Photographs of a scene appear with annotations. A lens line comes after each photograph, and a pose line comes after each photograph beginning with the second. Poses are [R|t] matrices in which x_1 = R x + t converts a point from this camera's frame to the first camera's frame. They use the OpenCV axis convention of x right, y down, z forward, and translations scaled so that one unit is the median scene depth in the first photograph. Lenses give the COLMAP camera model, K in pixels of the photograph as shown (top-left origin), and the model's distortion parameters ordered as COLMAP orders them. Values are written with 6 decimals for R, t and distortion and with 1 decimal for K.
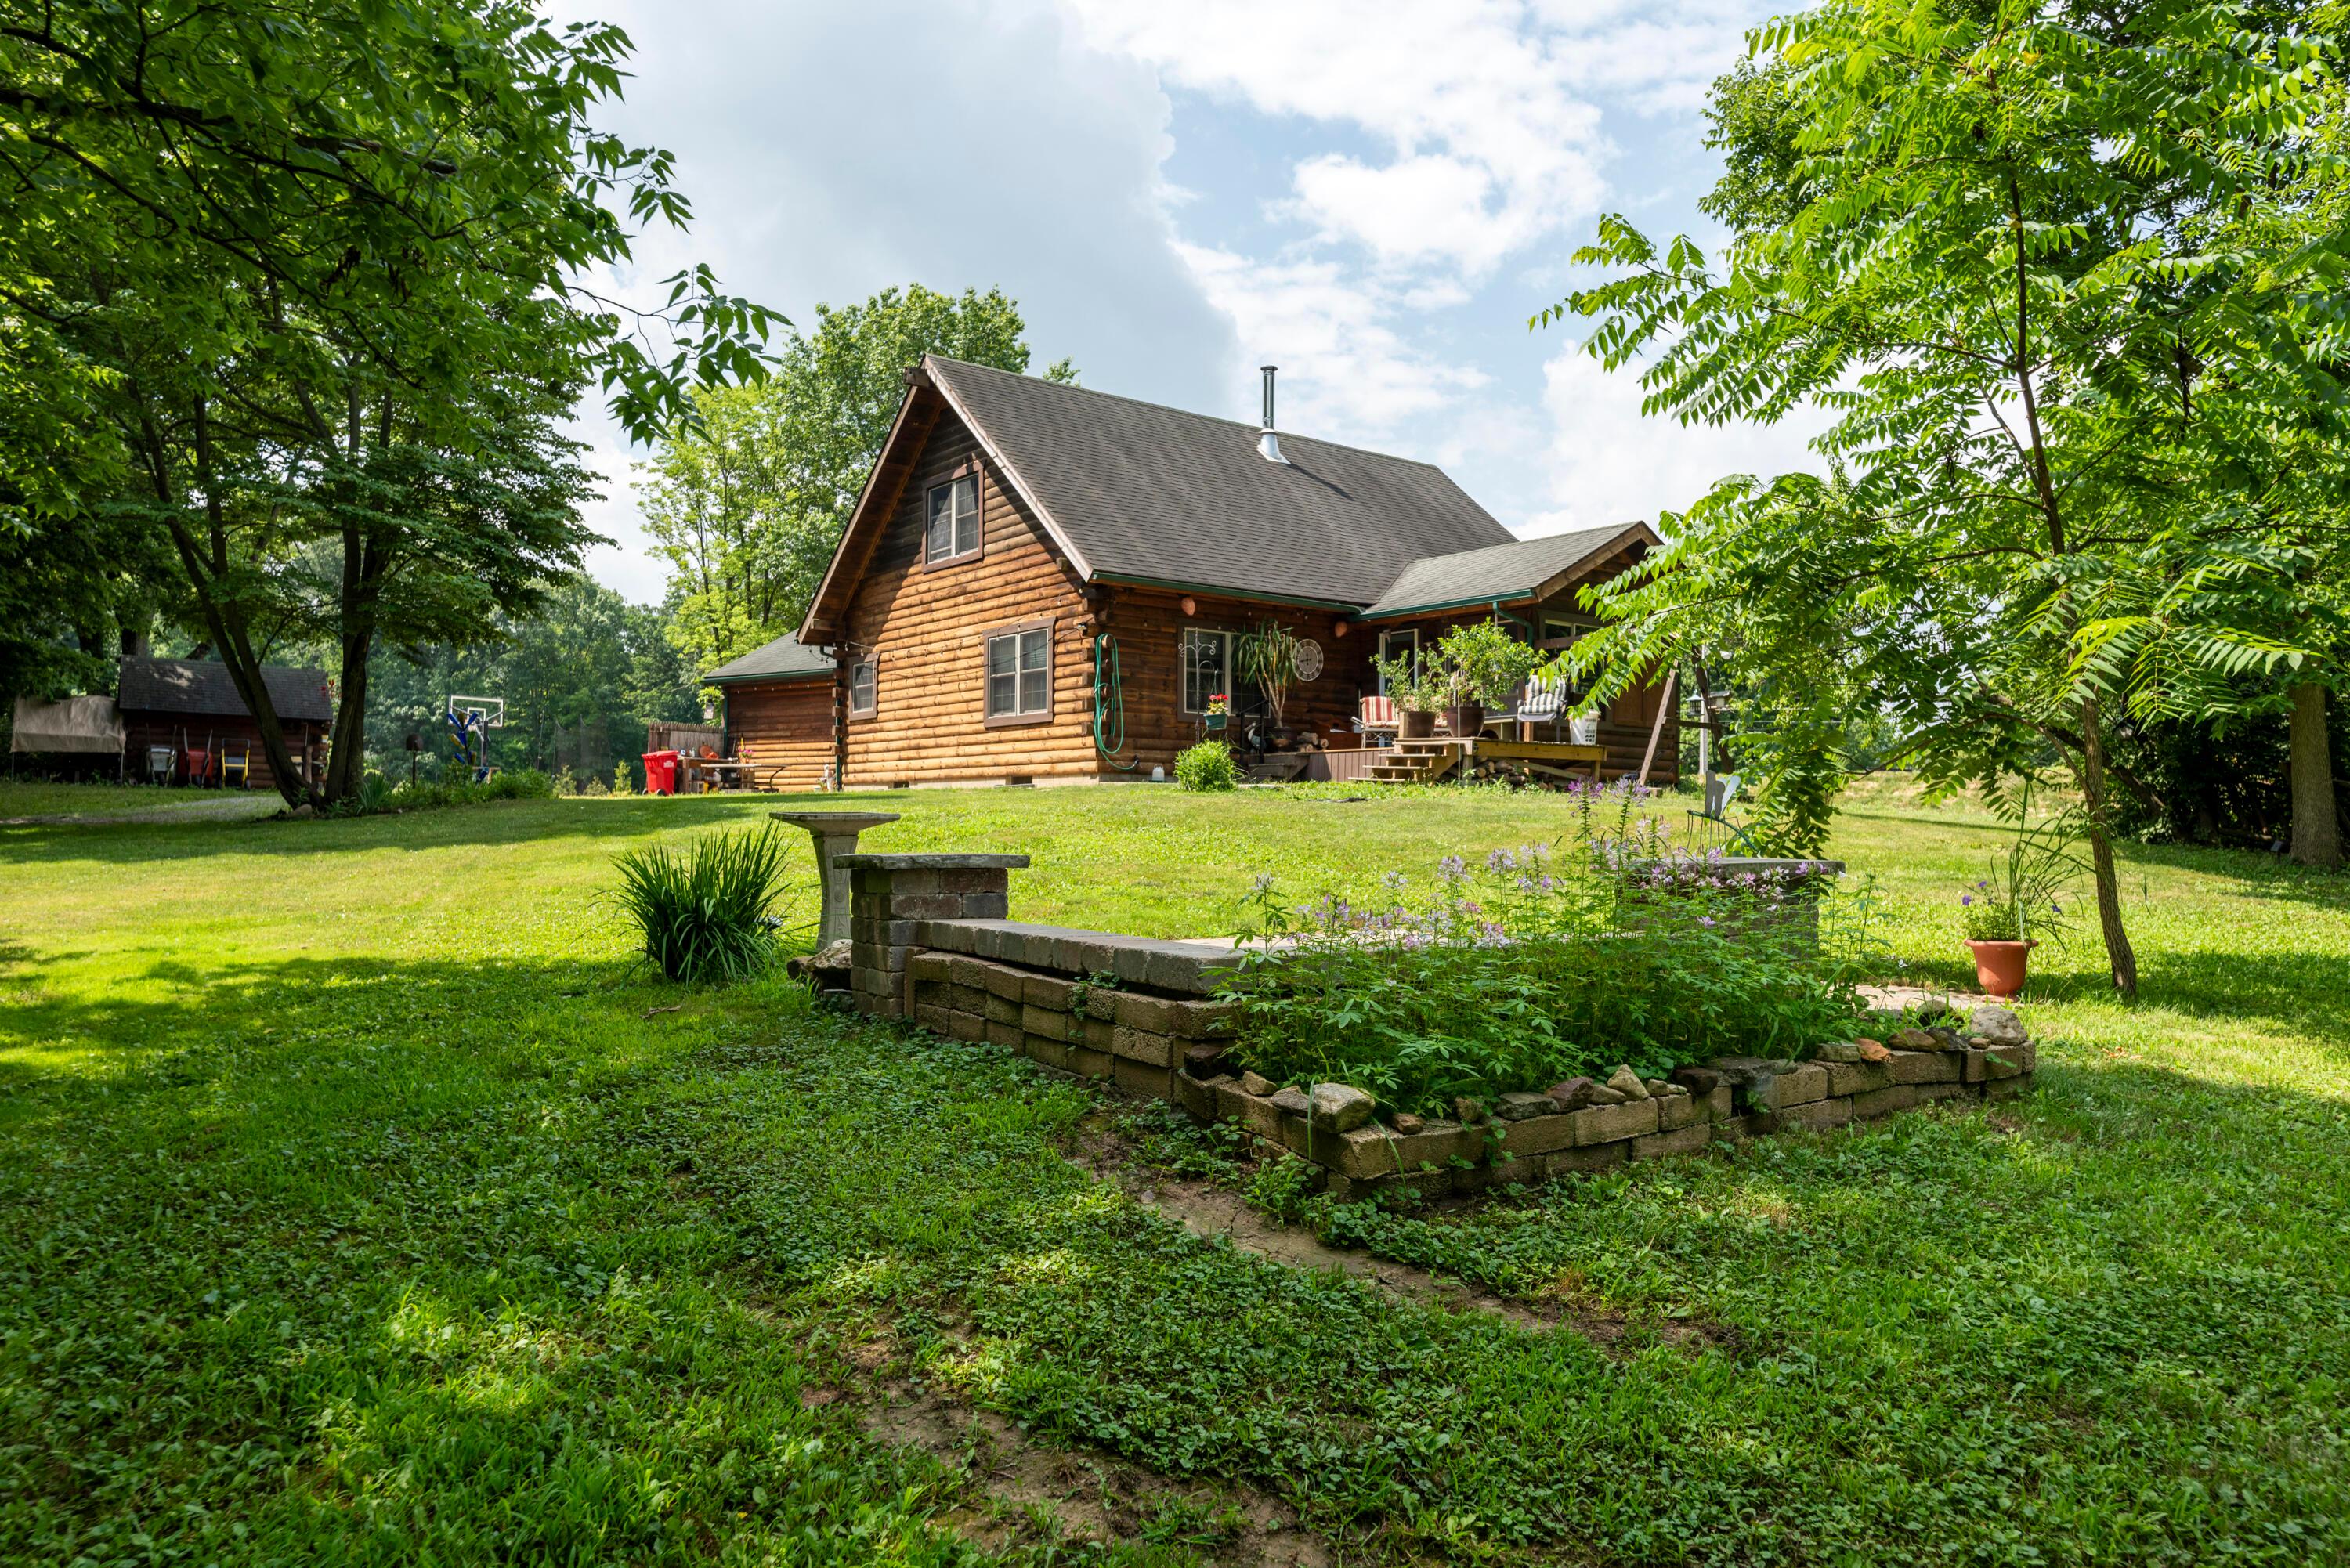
lens RADIAL K [[1615.2, 0, 1176.0], [0, 1615.2, 787.1], [0, 0, 1]] dist [0.002916, 0.000755]
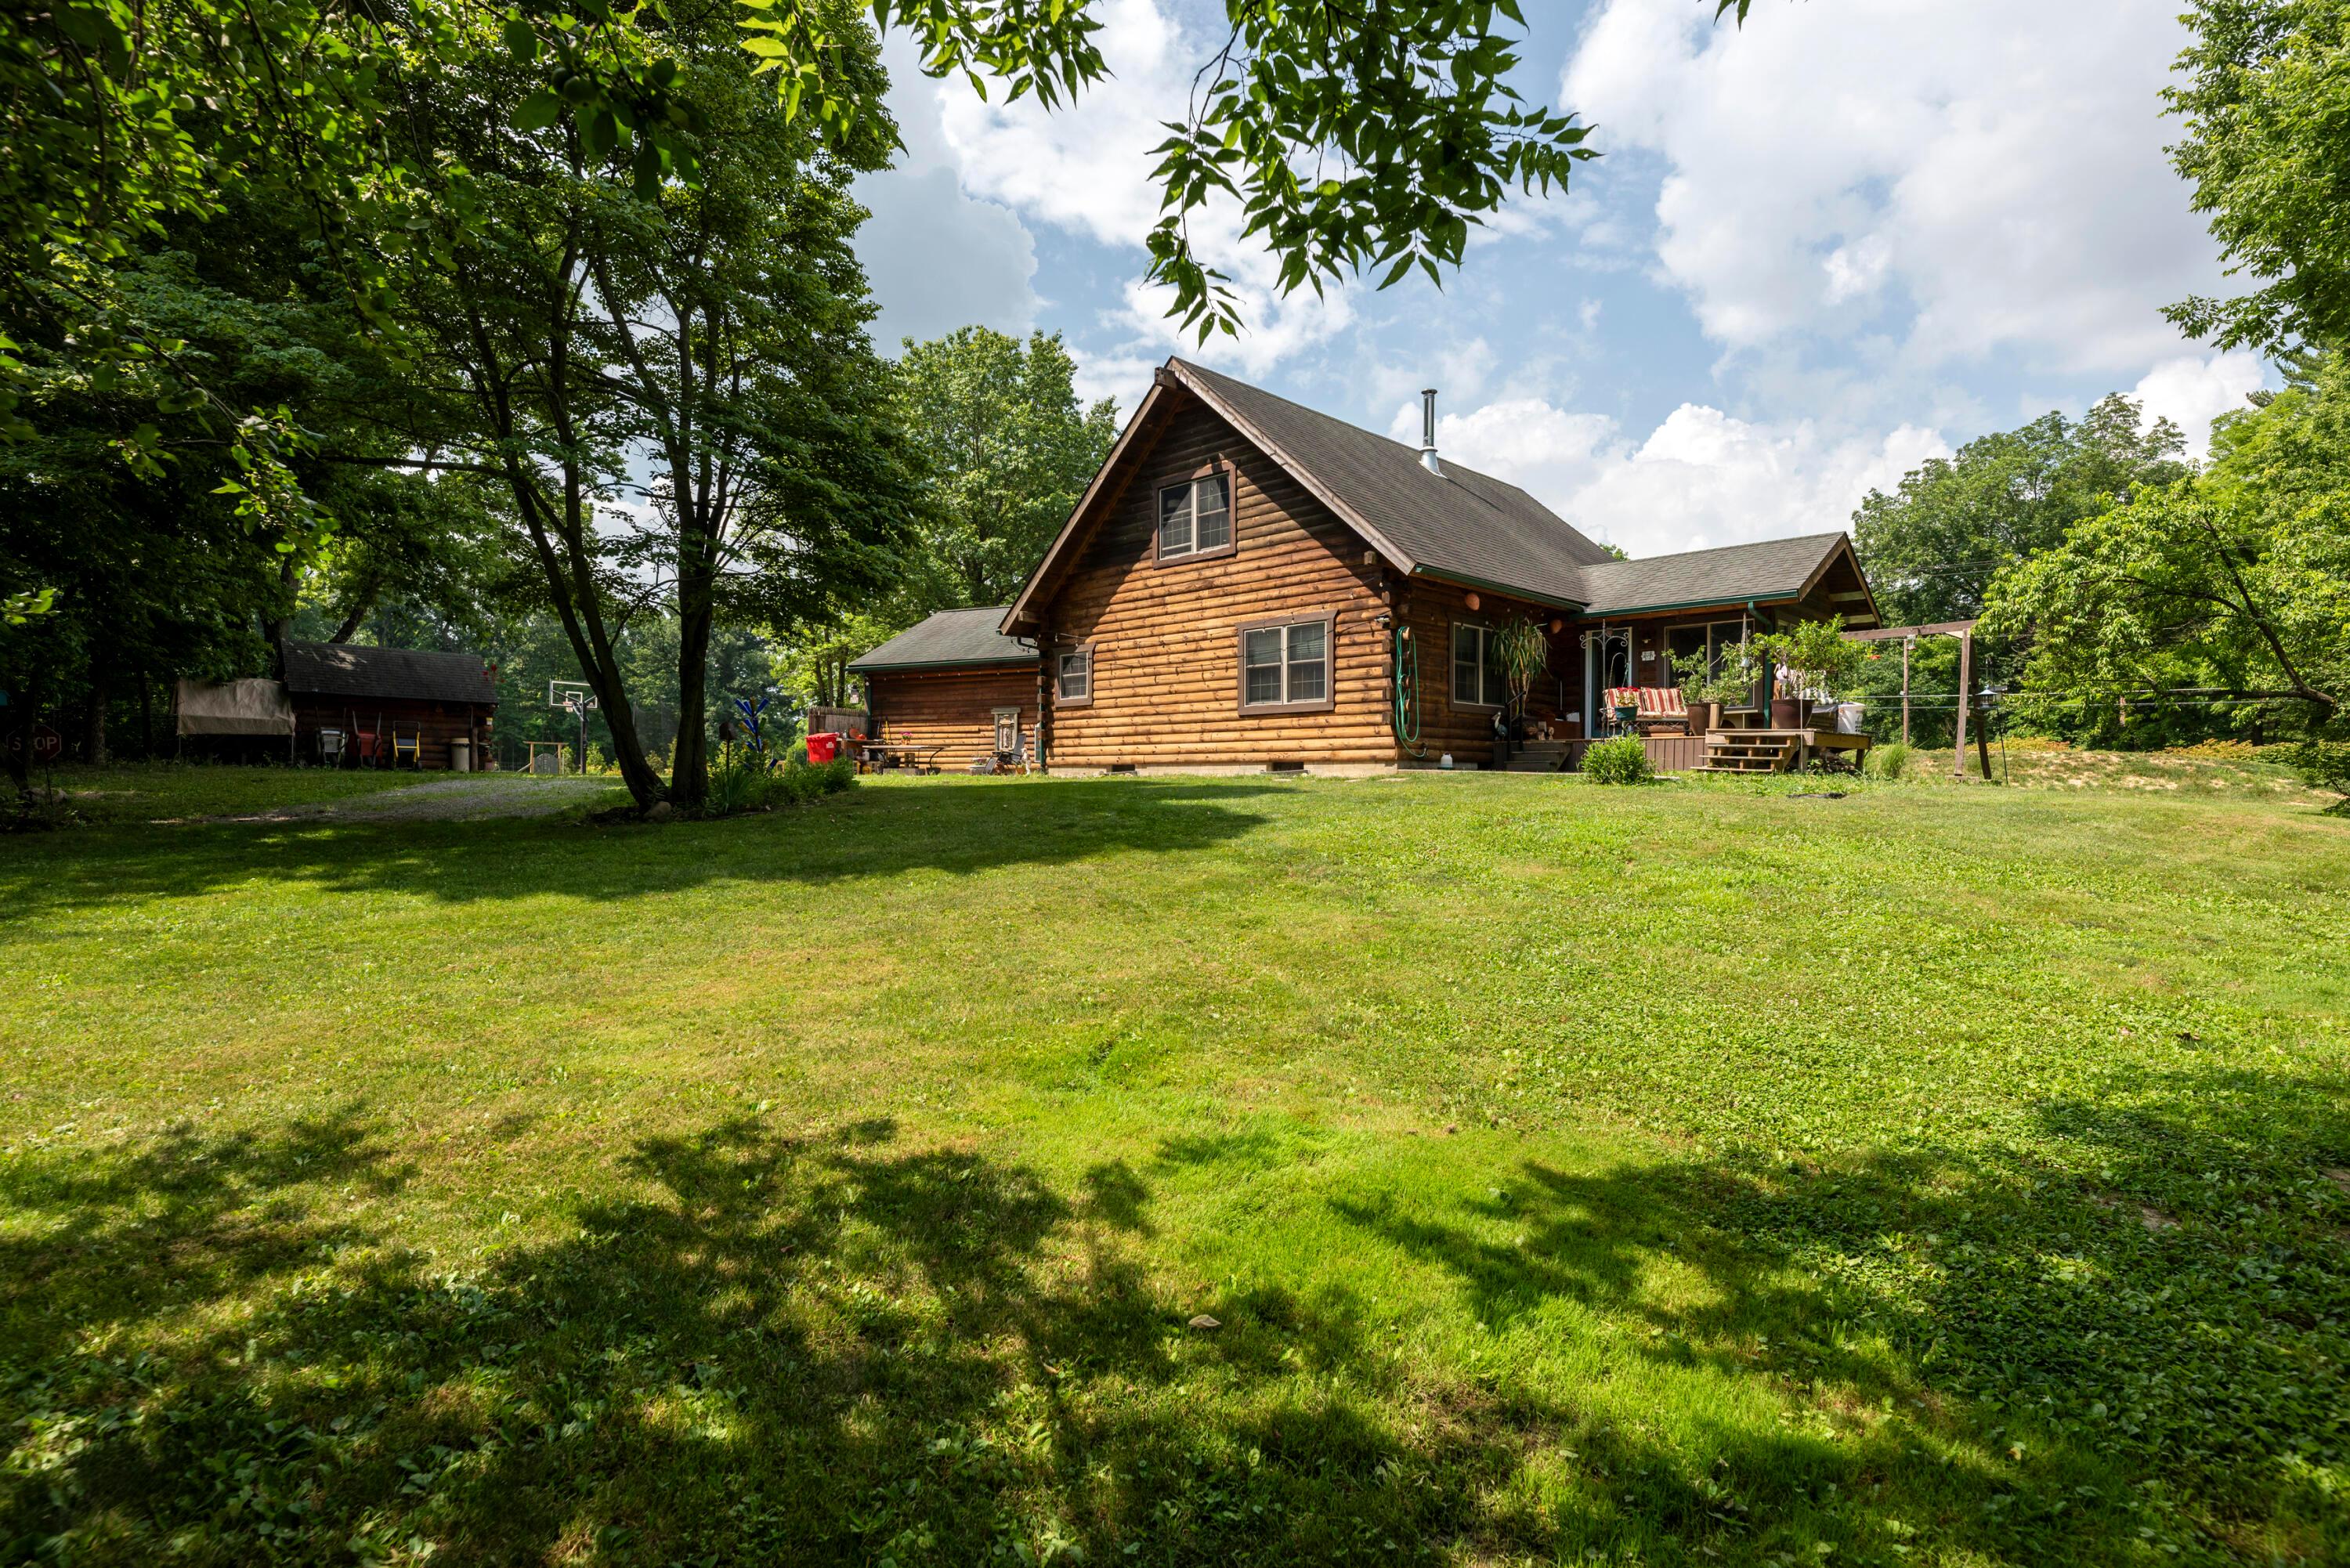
lens RADIAL K [[1197.5, 0, 1174.1], [0, 1197.5, 785.1], [0, 0, 1]] dist [-0.003275, -0.000175]
pose [[0.990484, -0.004832, 0.137546, -0.259836], [0.000982, 0.999606, 0.028041, -0.012936], [-0.137628, -0.027639, 0.990098, 0.224431]]
